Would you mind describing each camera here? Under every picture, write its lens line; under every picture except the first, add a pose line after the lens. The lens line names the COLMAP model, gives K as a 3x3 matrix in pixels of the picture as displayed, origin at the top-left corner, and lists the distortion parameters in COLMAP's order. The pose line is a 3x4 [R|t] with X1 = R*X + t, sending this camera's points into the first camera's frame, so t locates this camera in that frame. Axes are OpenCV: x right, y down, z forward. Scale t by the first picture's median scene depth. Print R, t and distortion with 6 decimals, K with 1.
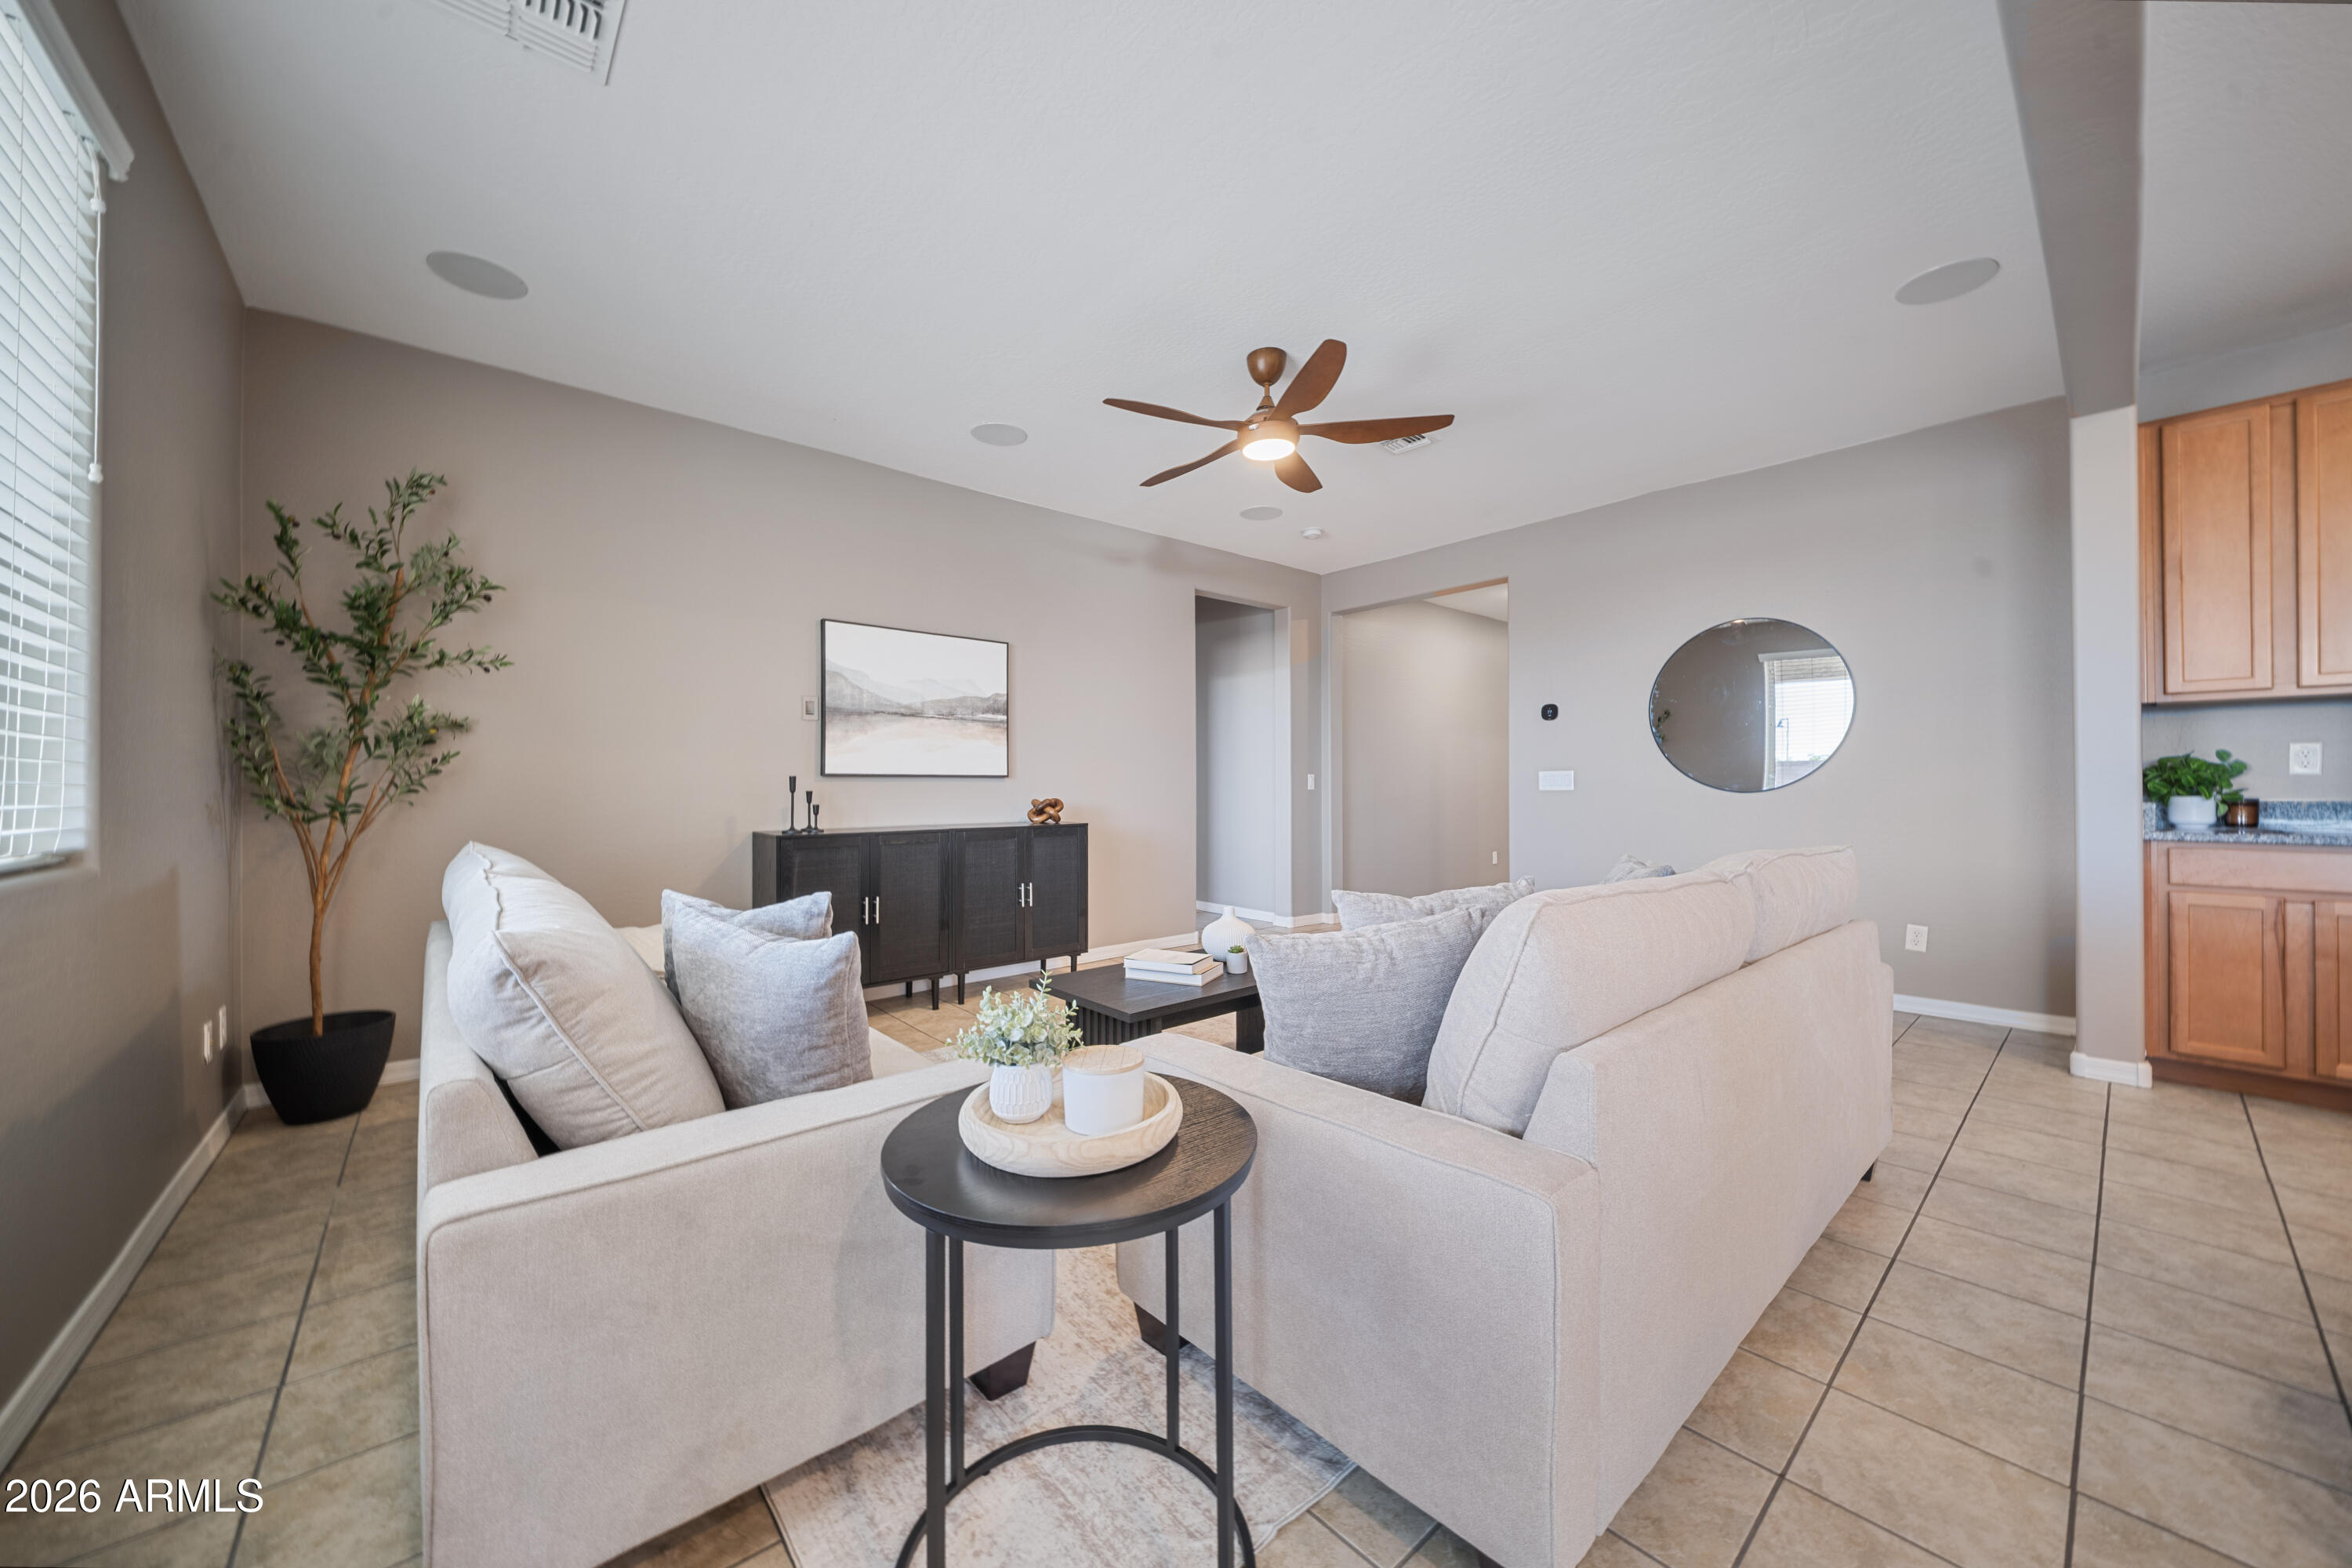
lens RADIAL K [[822.4, 0, 1197.3], [0, 822.4, 781.7], [0, 0, 1]] dist [0.014319, -0.007699]
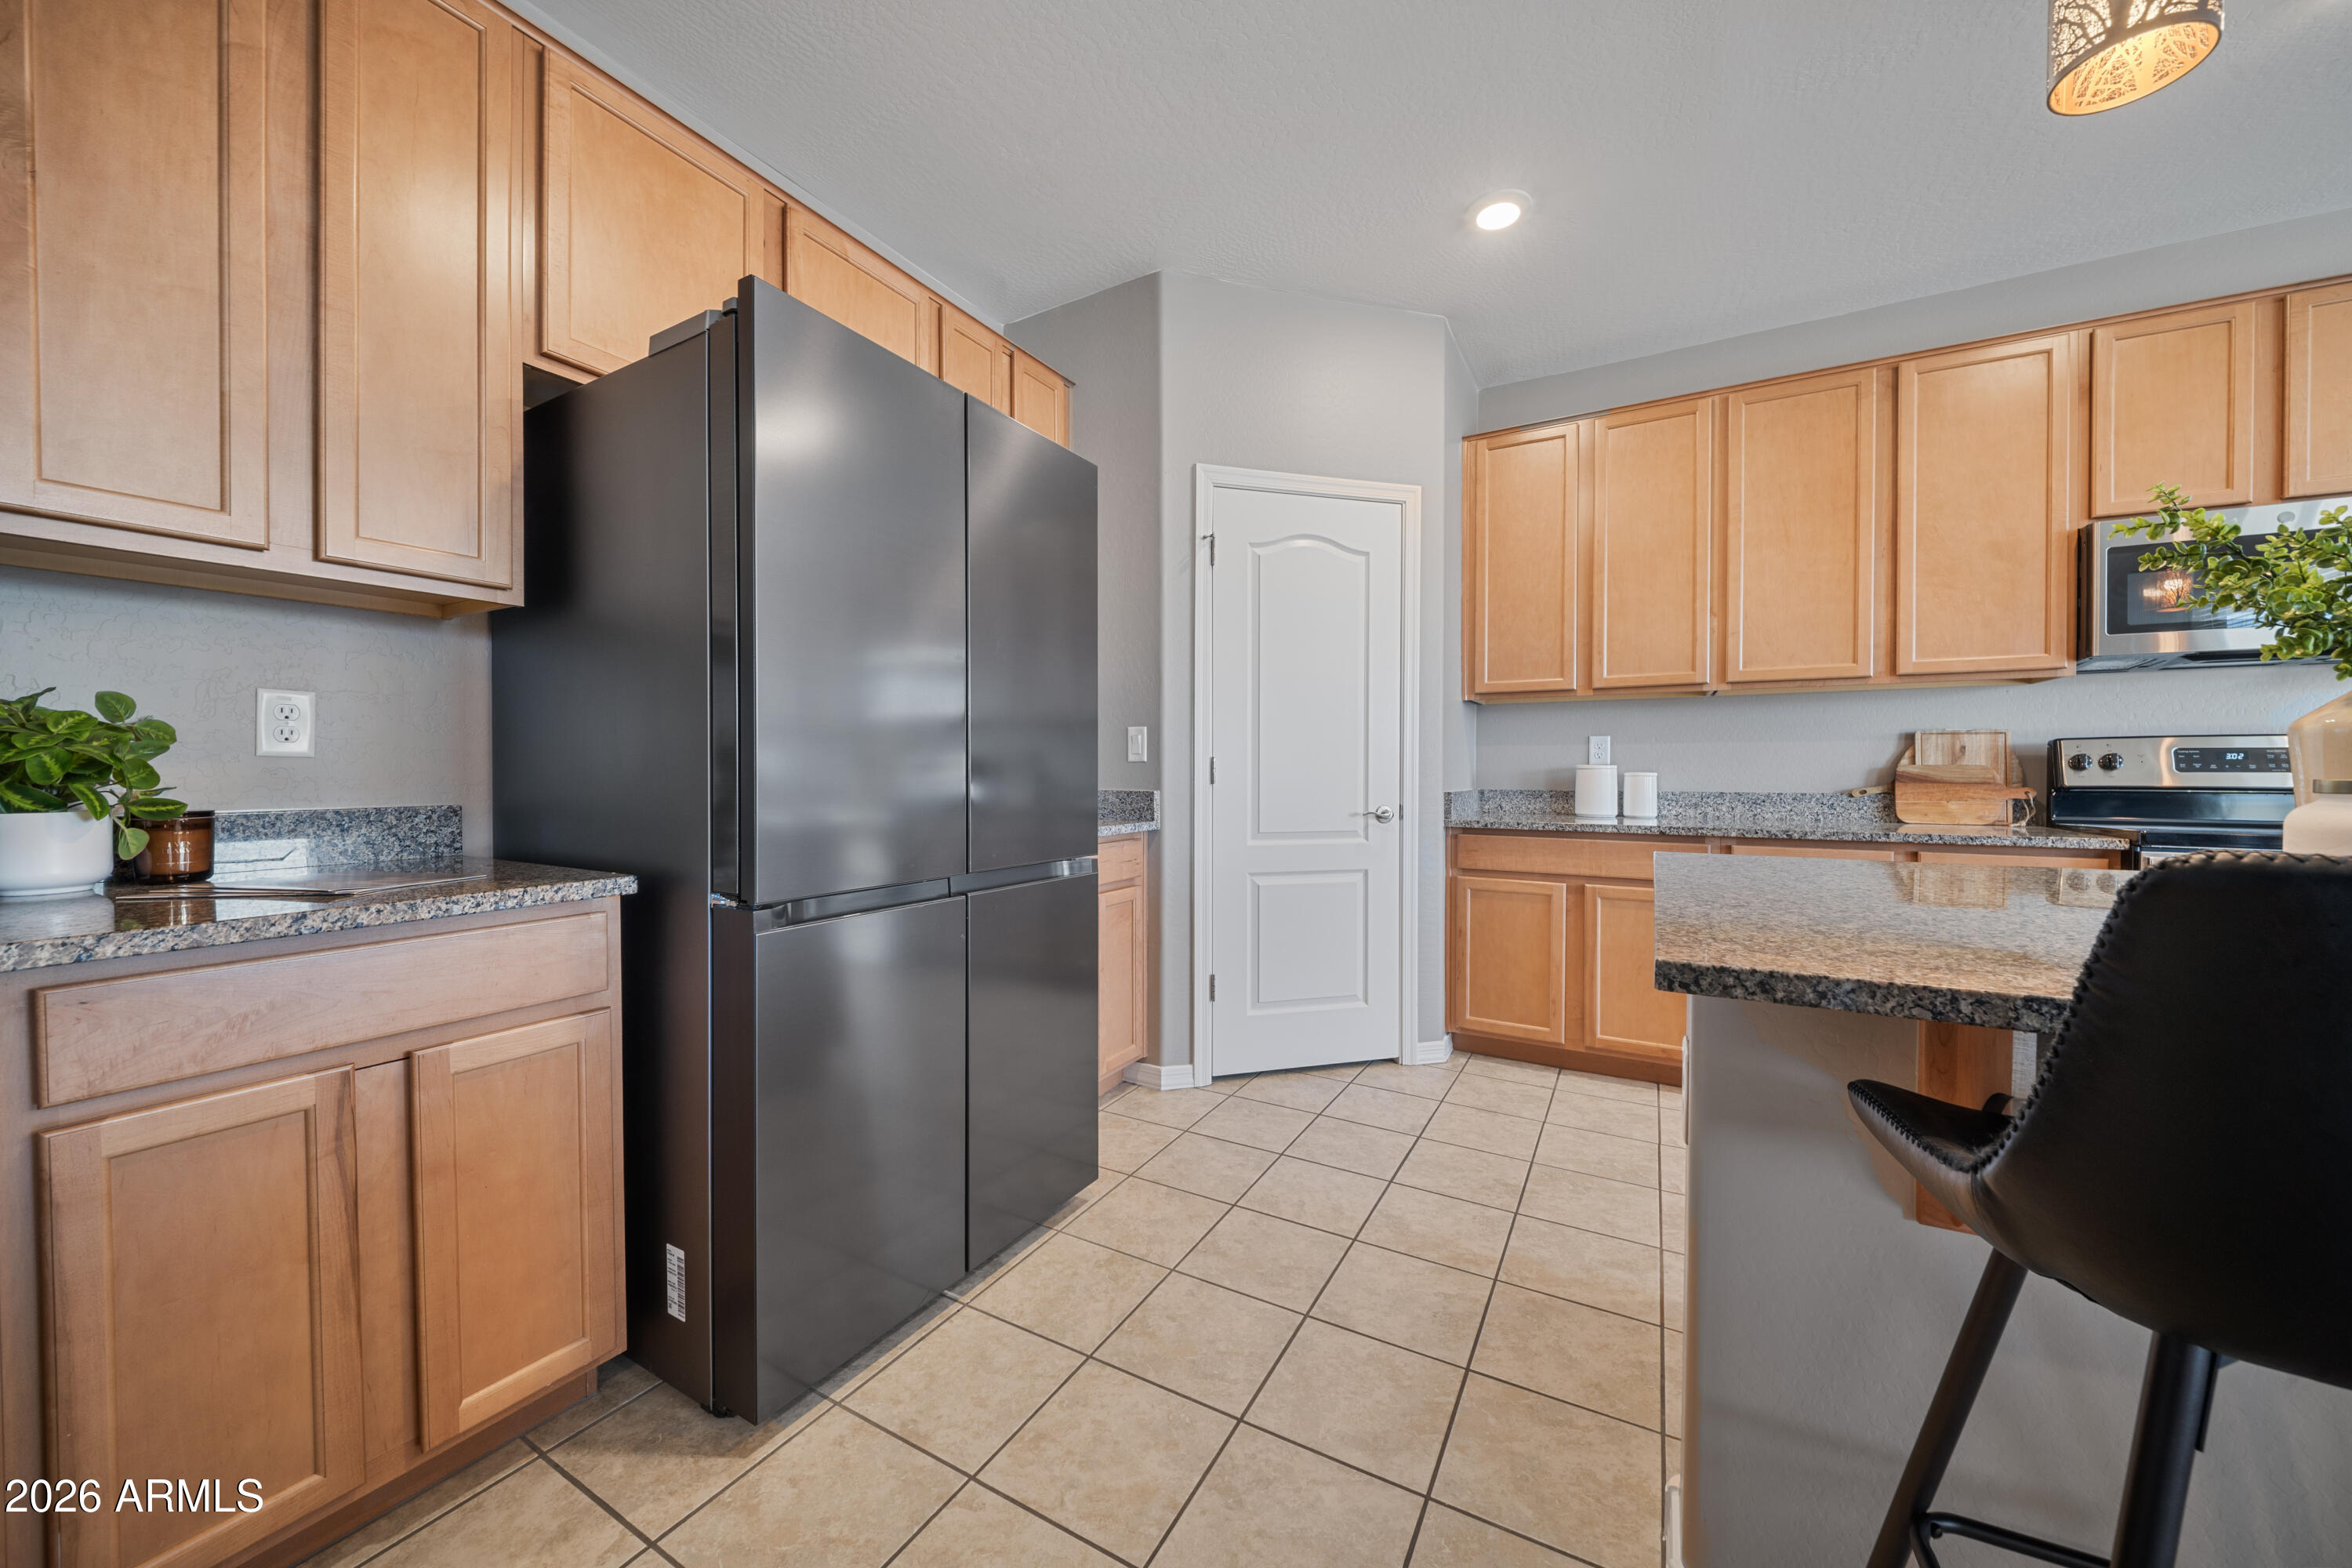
lens RADIAL K [[822.4, 0, 1197.3], [0, 822.4, 781.7], [0, 0, 1]] dist [0.014319, -0.007699]
pose [[-0.338992, -0.013736, 0.940689, 0.712459], [-0.002724, 0.999904, 0.013619, -0.001177], [-0.940785, 0.002054, -0.338997, 0.664886]]
